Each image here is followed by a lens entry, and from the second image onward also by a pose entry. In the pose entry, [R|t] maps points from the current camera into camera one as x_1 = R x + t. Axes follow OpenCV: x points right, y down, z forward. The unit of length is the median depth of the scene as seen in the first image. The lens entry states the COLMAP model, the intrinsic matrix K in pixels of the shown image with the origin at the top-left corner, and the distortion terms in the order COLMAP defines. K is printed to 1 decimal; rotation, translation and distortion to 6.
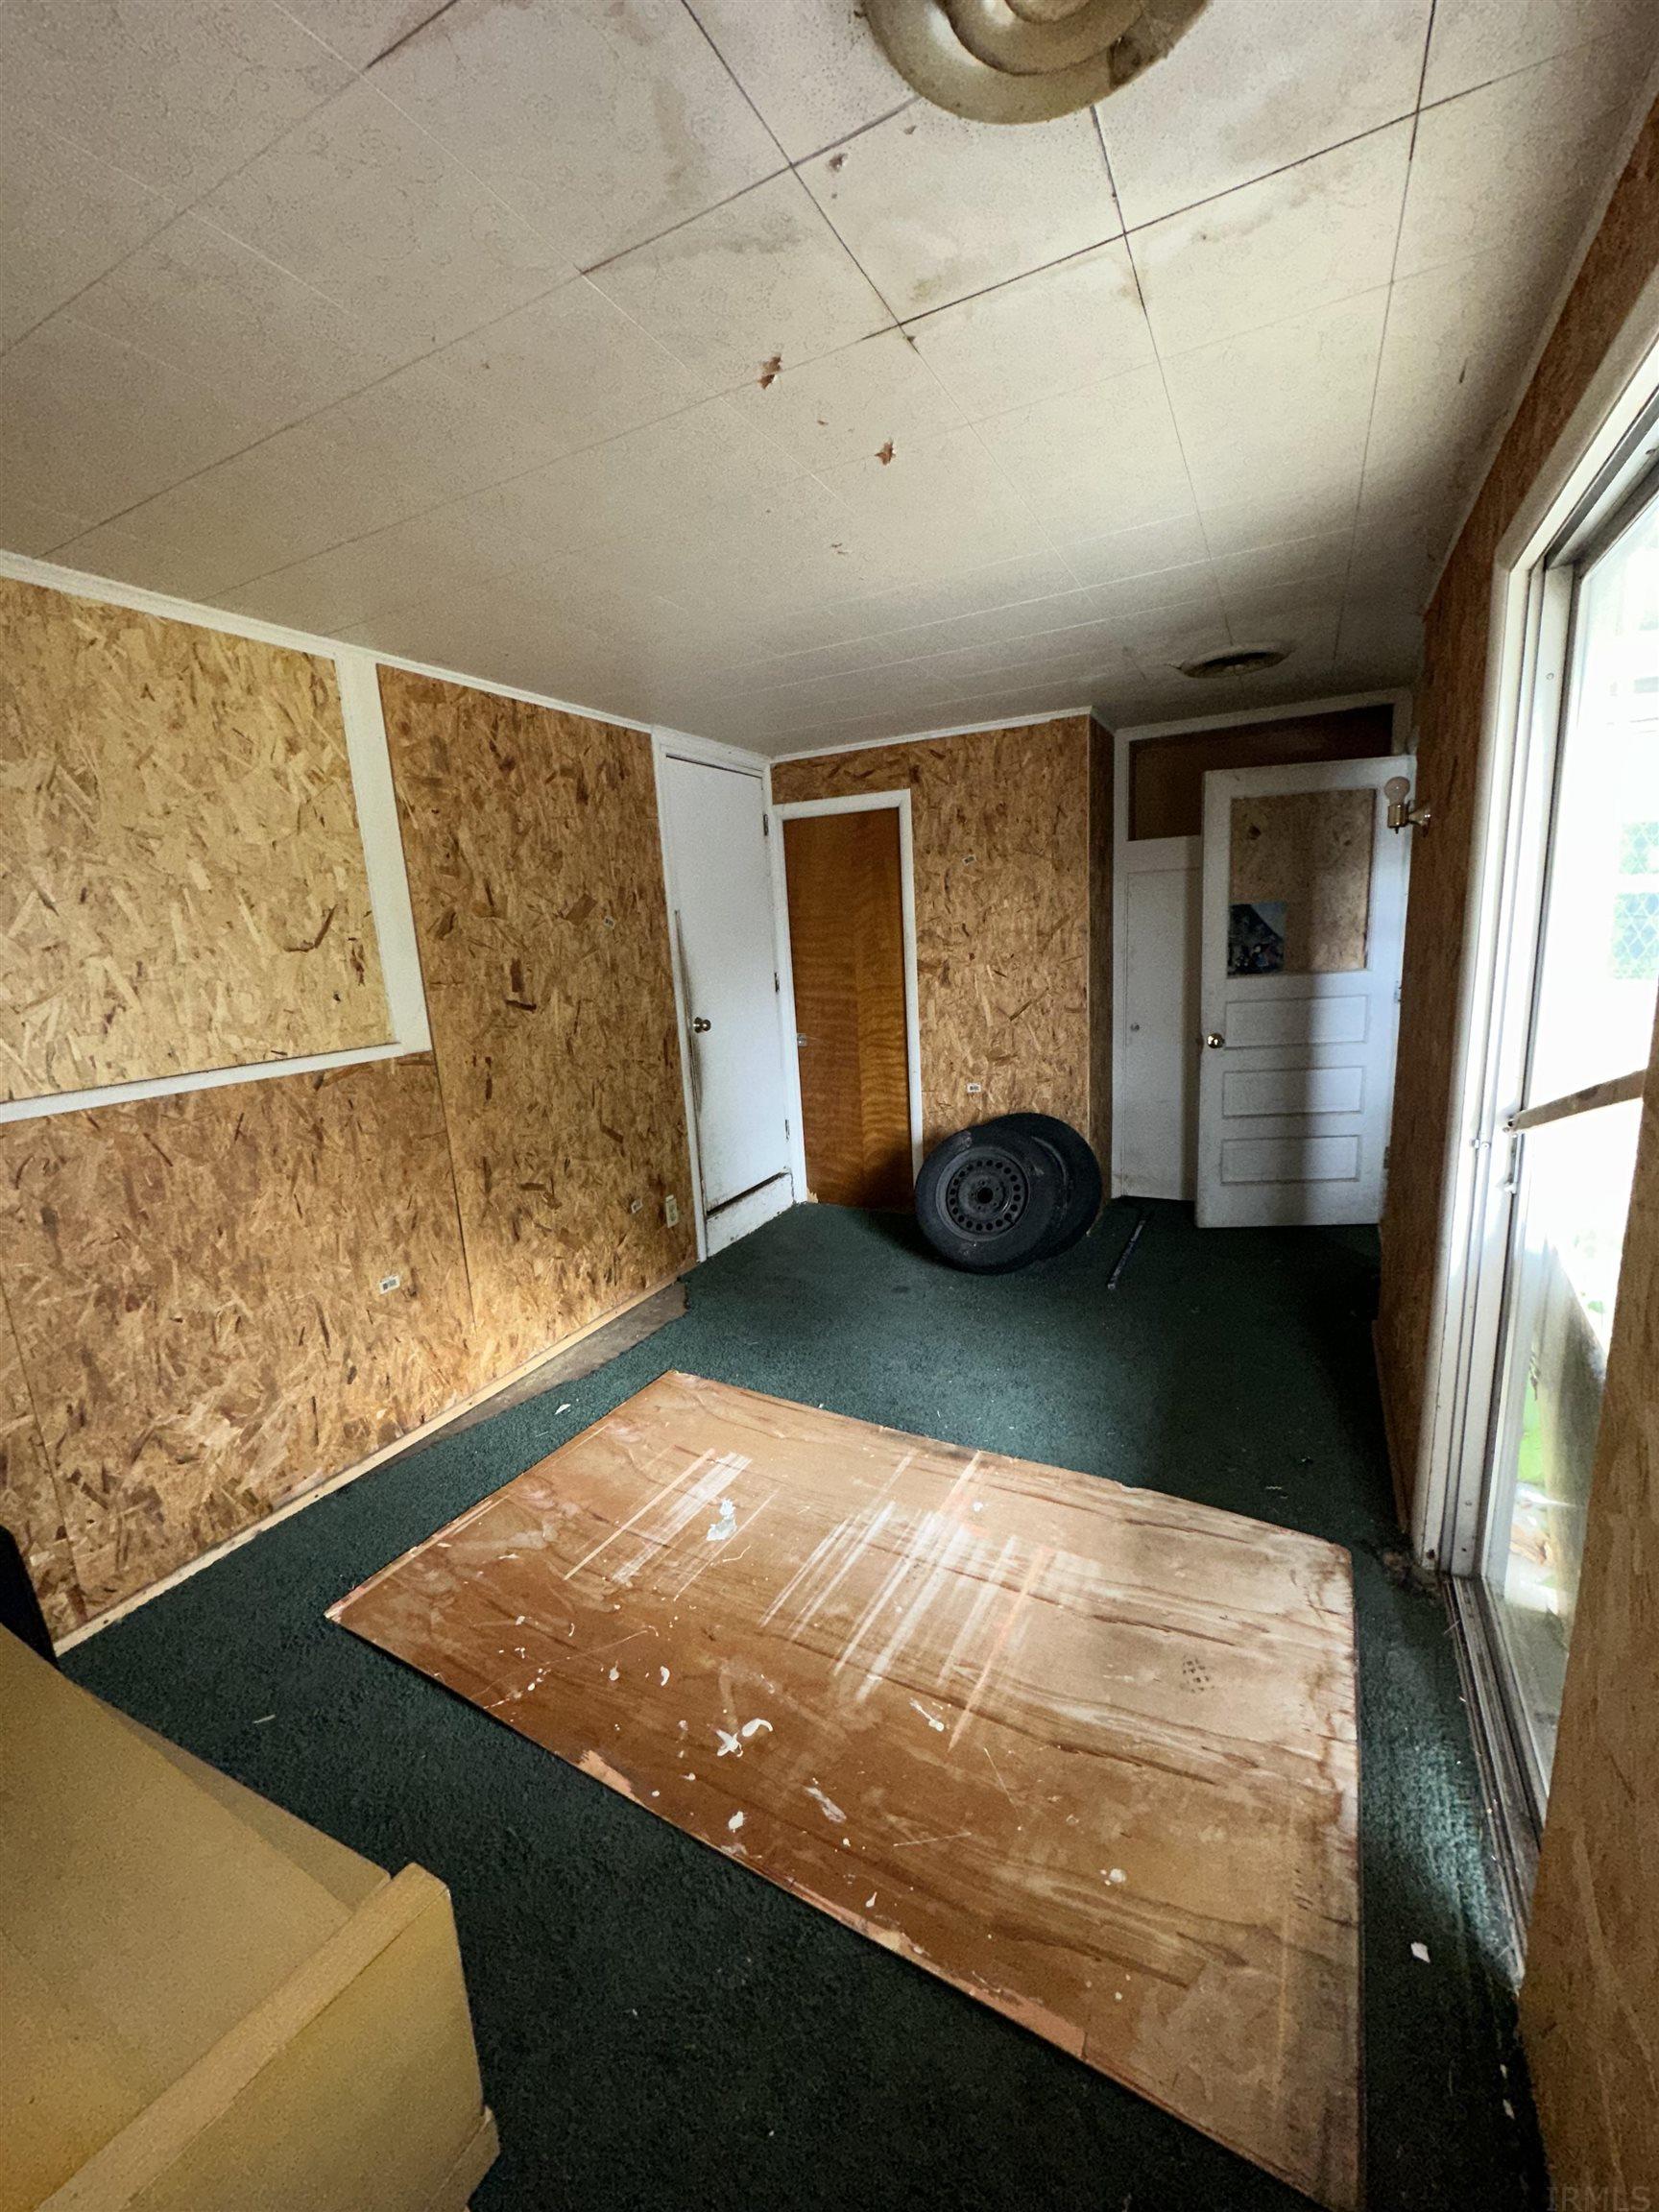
lens RADIAL K [[882.8, 0, 834.3], [0, 882.8, 1109.9], [0, 0, 1]] dist [-0.000318, -0.000265]
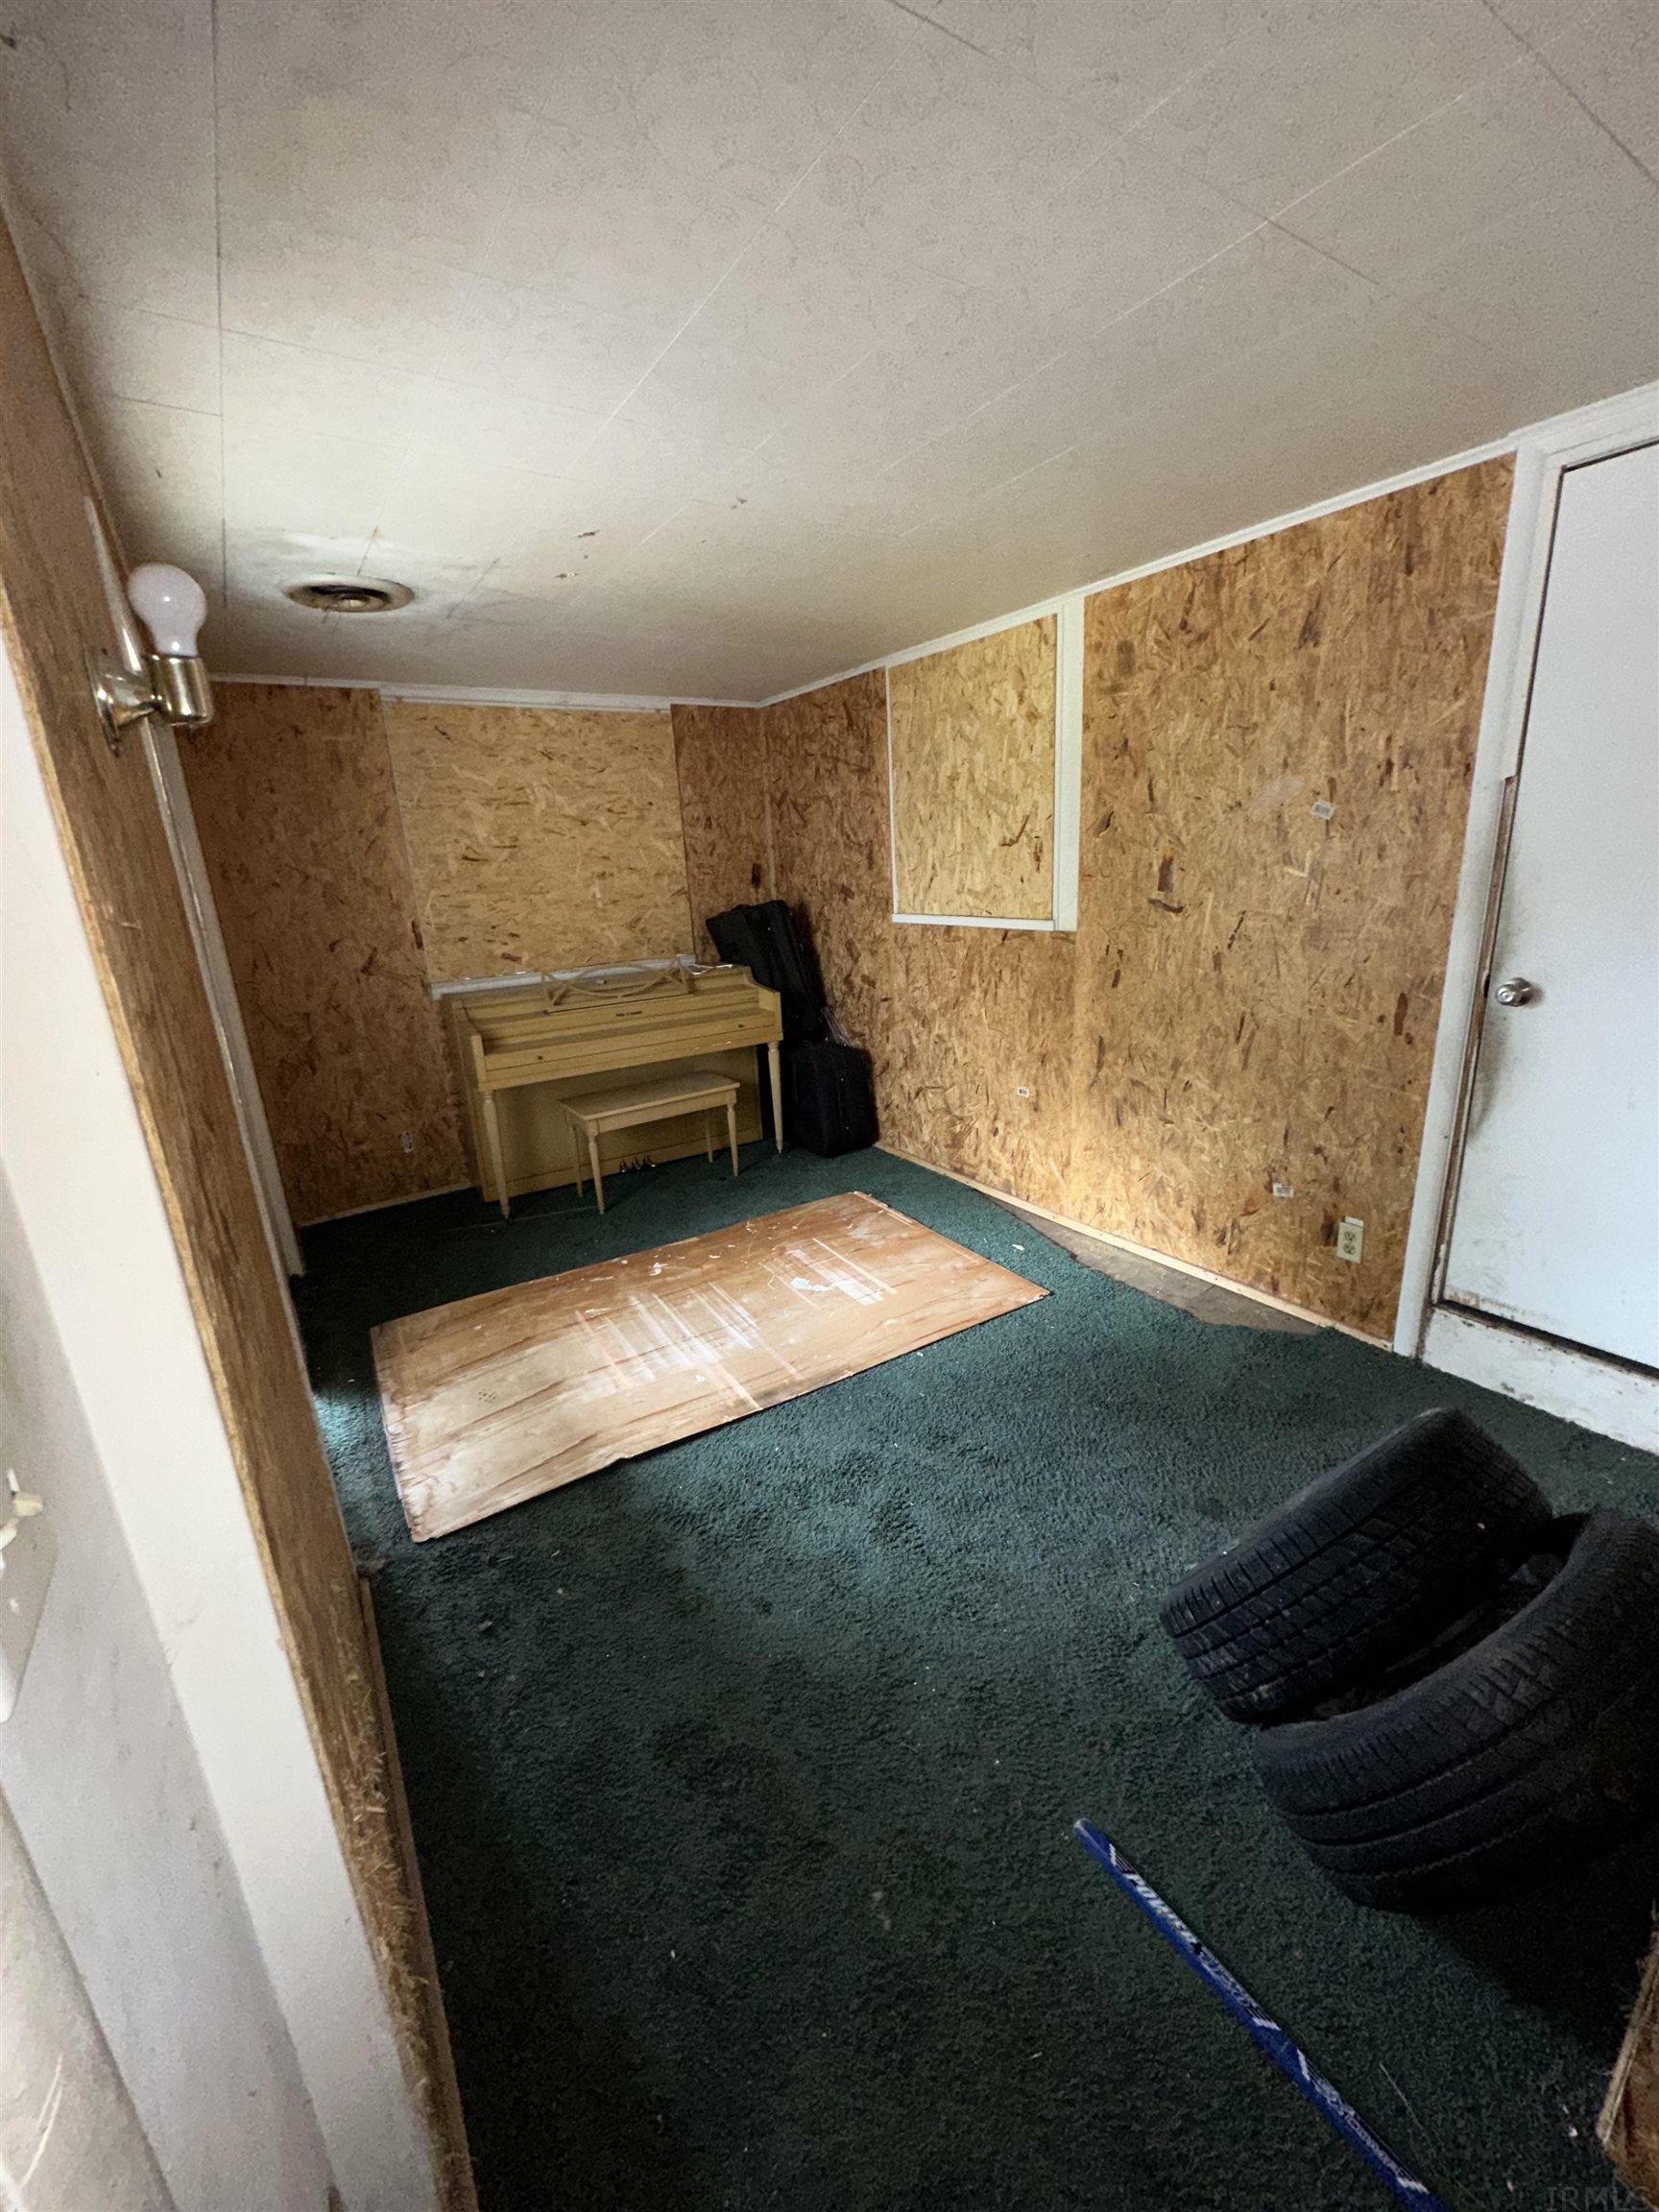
lens RADIAL K [[882.8, 0, 821.4], [0, 882.8, 1109.6], [0, 0, 1]] dist [-0.000318, -0.000265]
pose [[-0.490919, 0.320120, -0.810260, 0.786986], [-0.095367, 0.904710, 0.415217, -0.323851], [0.865970, 0.281110, -0.413610, 1.302905]]
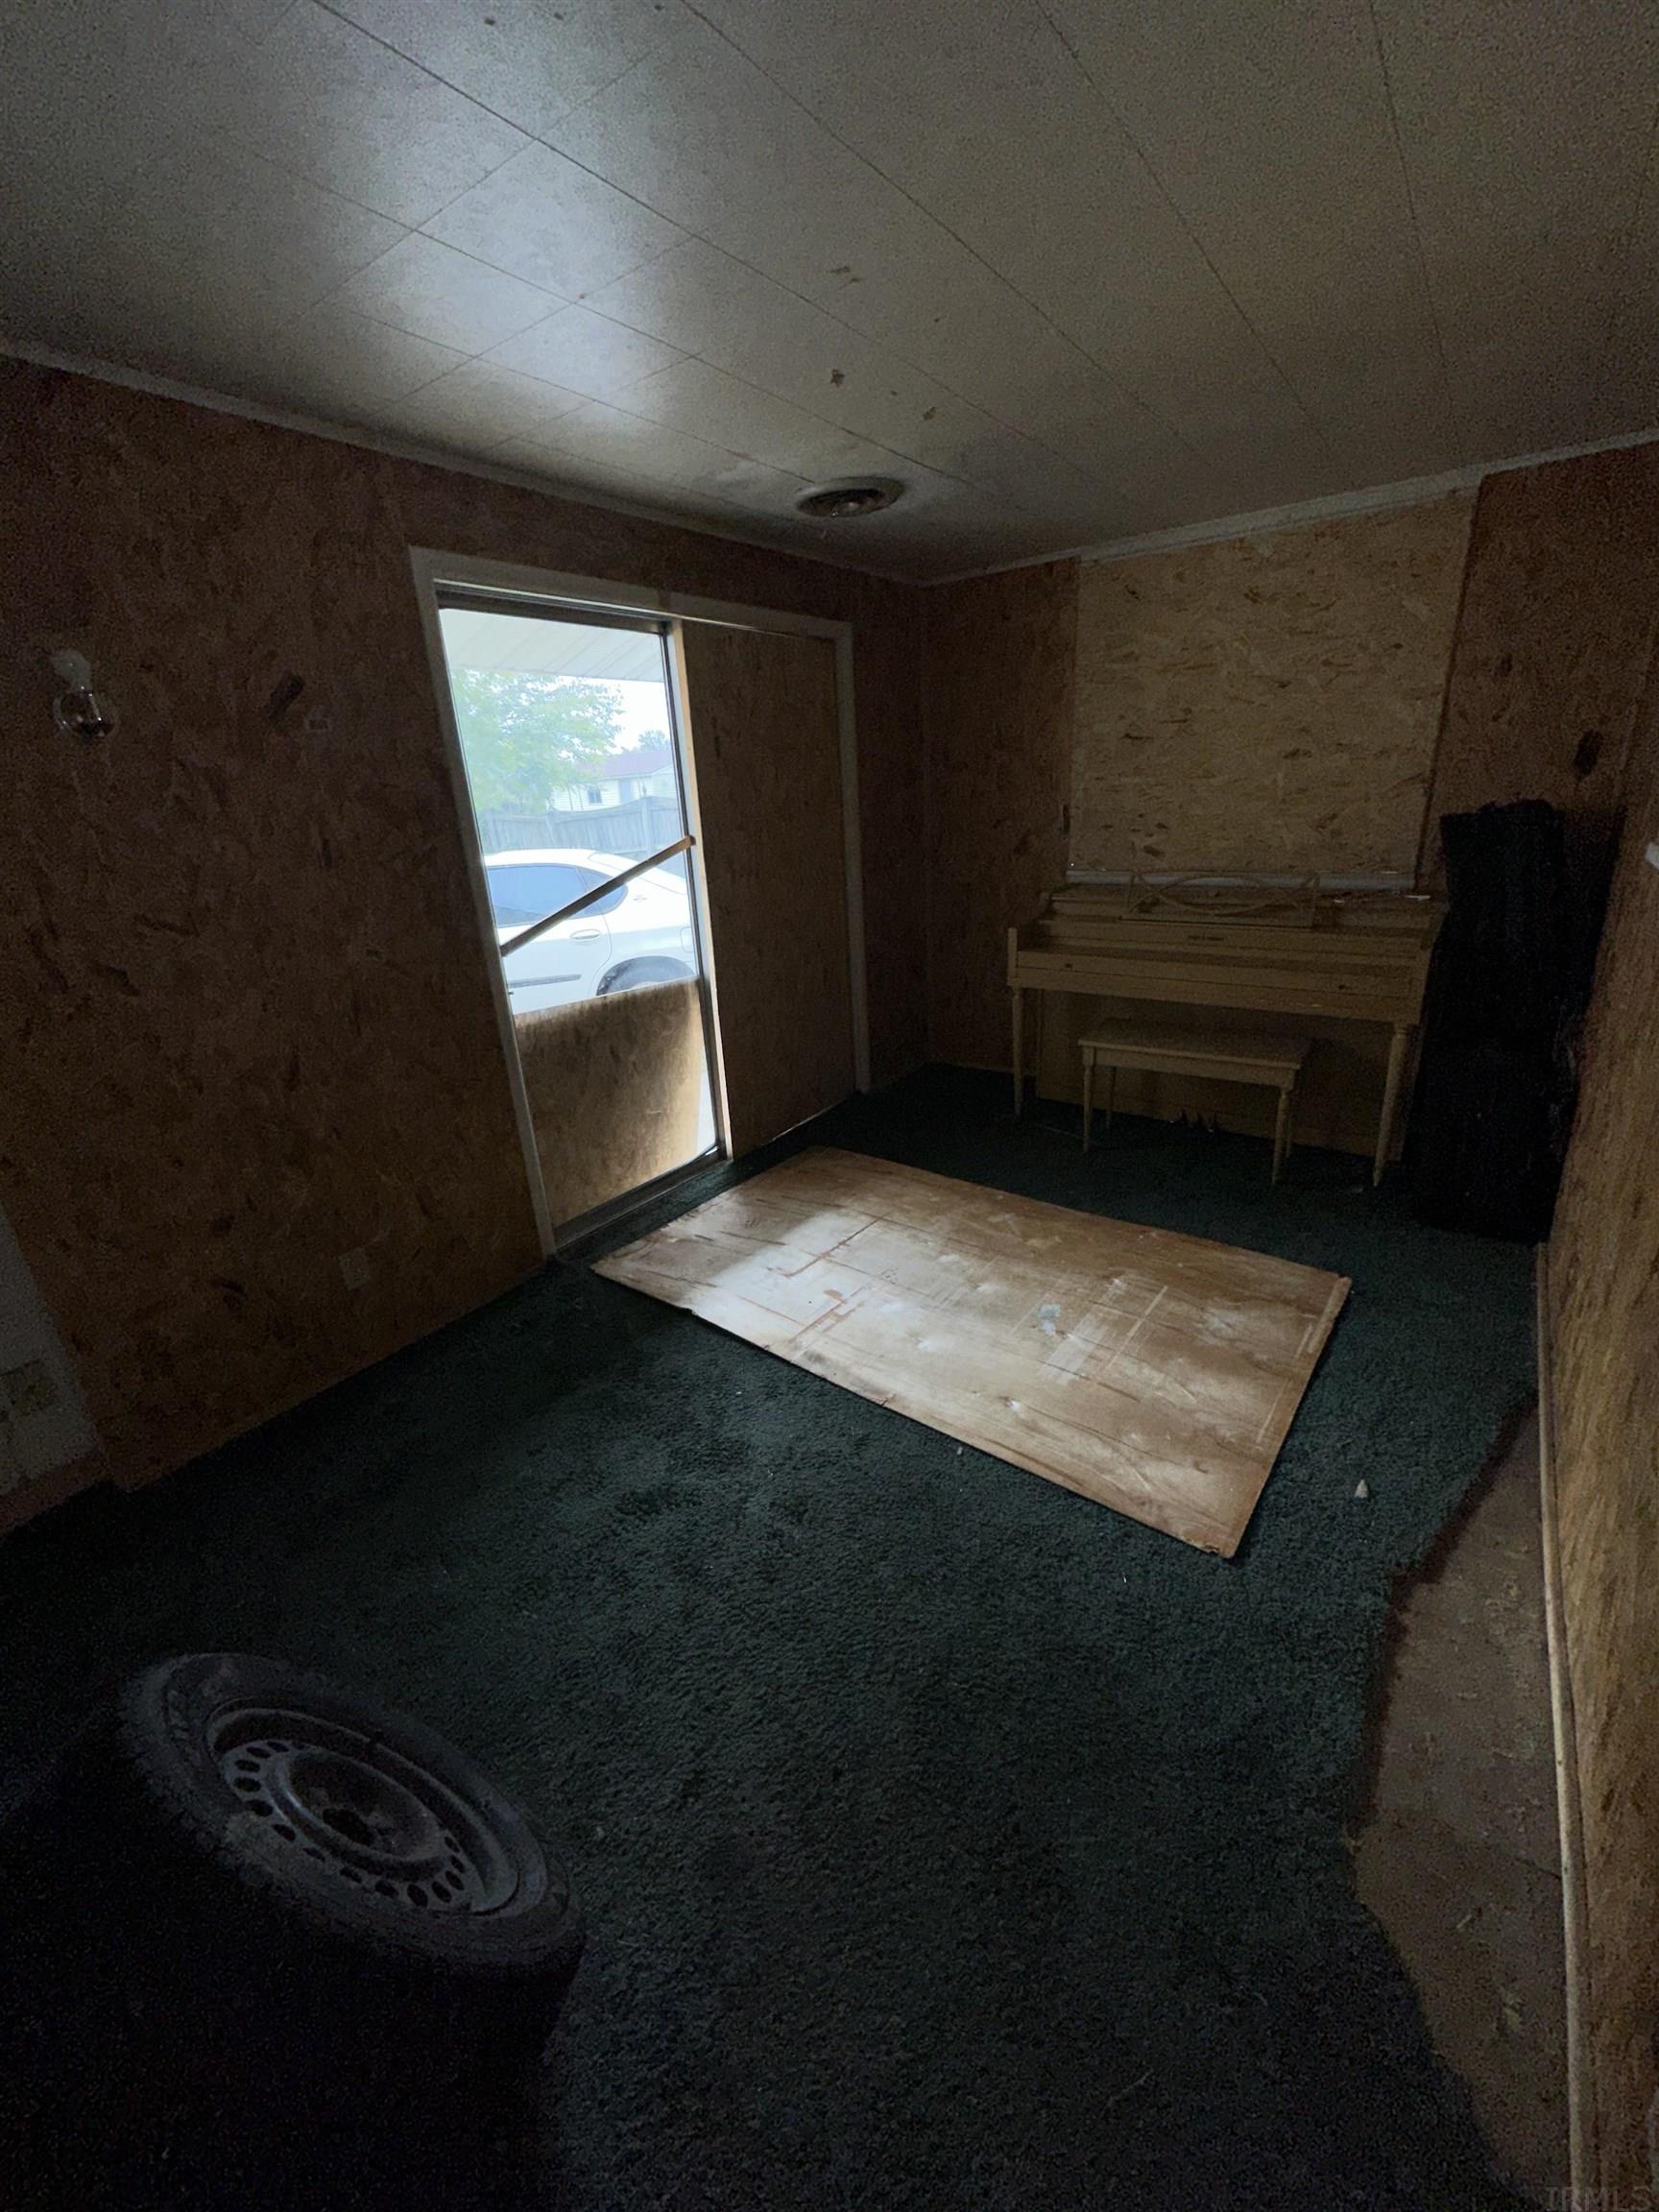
lens RADIAL K [[882.8, 0, 820.4], [0, 882.8, 1103.8], [0, 0, 1]] dist [-0.000318, -0.000265]
pose [[-0.980285, 0.052843, 0.190393, -0.058965], [0.145128, 0.846462, 0.512289, -0.317553], [-0.134090, 0.529820, -0.837443, 1.559317]]
